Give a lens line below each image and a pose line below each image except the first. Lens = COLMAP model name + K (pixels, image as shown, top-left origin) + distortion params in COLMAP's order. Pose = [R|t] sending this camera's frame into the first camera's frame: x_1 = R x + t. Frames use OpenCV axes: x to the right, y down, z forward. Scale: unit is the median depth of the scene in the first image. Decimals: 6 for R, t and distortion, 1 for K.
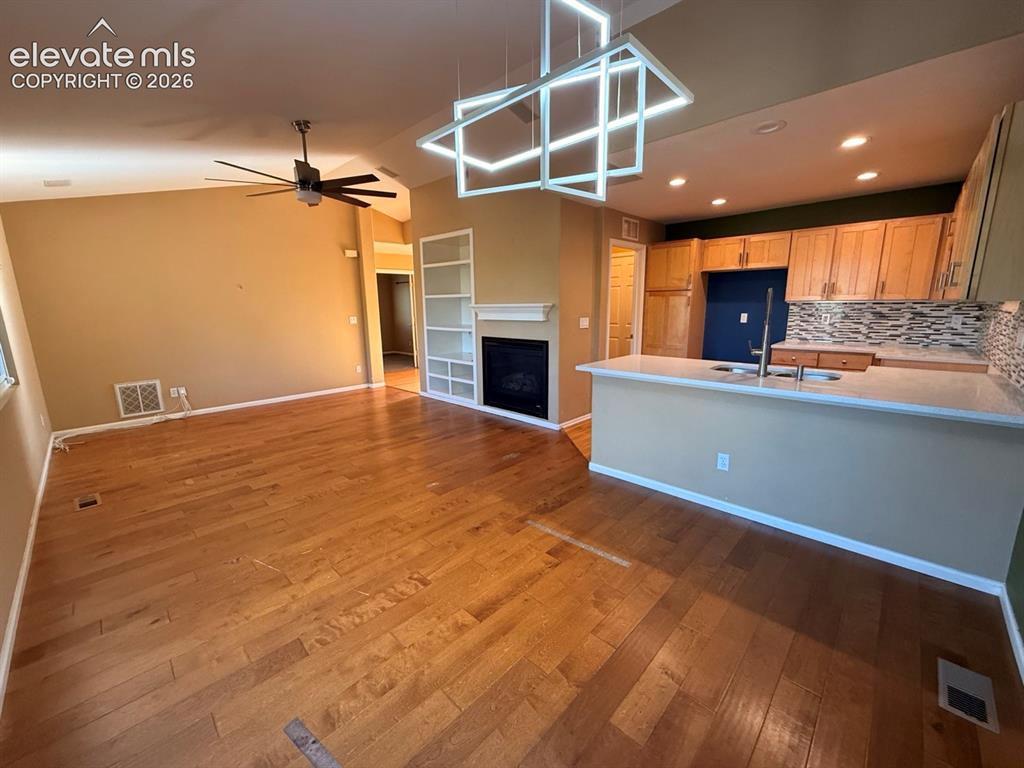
lens RADIAL K [[409.1, 0, 508.5], [0, 409.1, 382.9], [0, 0, 1]] dist [0.000617, 0.000304]
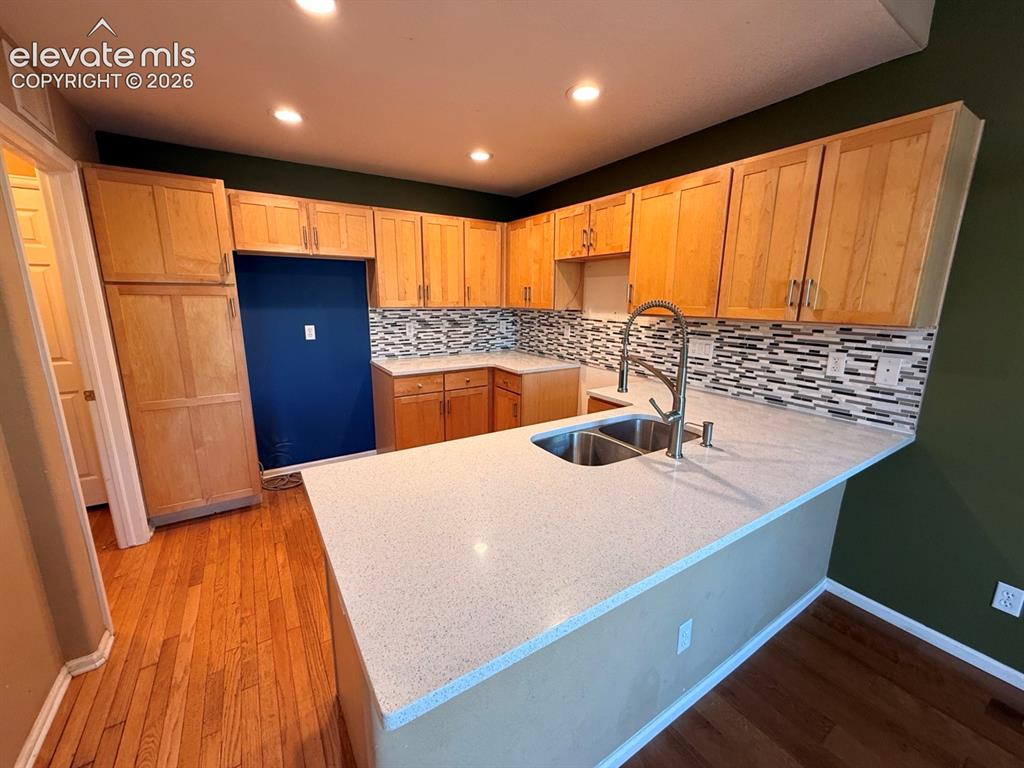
lens RADIAL K [[409.1, 0, 507.8], [0, 409.1, 384.0], [0, 0, 1]] dist [0.000617, 0.000304]
pose [[0.232226, -0.188671, 0.954188, 0.022491], [0.172999, 0.973377, 0.150362, -0.131015], [-0.957153, 0.130156, 0.258684, 0.585296]]
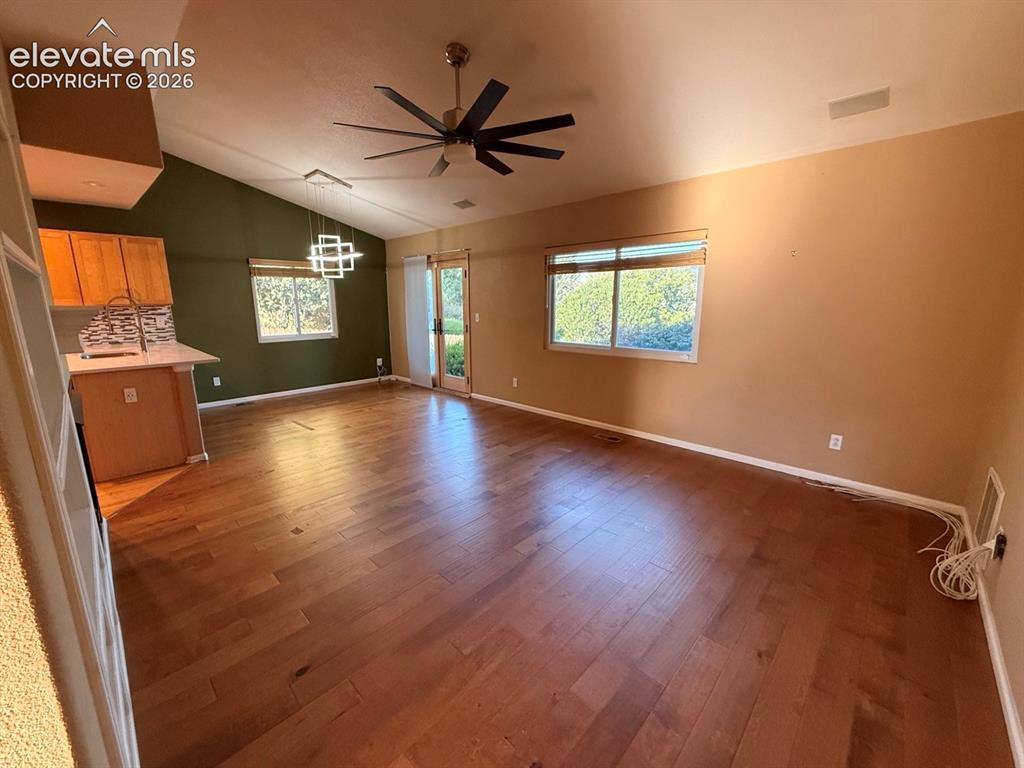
lens RADIAL K [[409.1, 0, 506.2], [0, 409.1, 384.2], [0, 0, 1]] dist [0.000617, 0.000304]
pose [[-0.999869, 0.015548, 0.004478, -0.424759], [0.016082, 0.924623, 0.380544, -0.262589], [0.001776, 0.380566, -0.924752, 1.381302]]
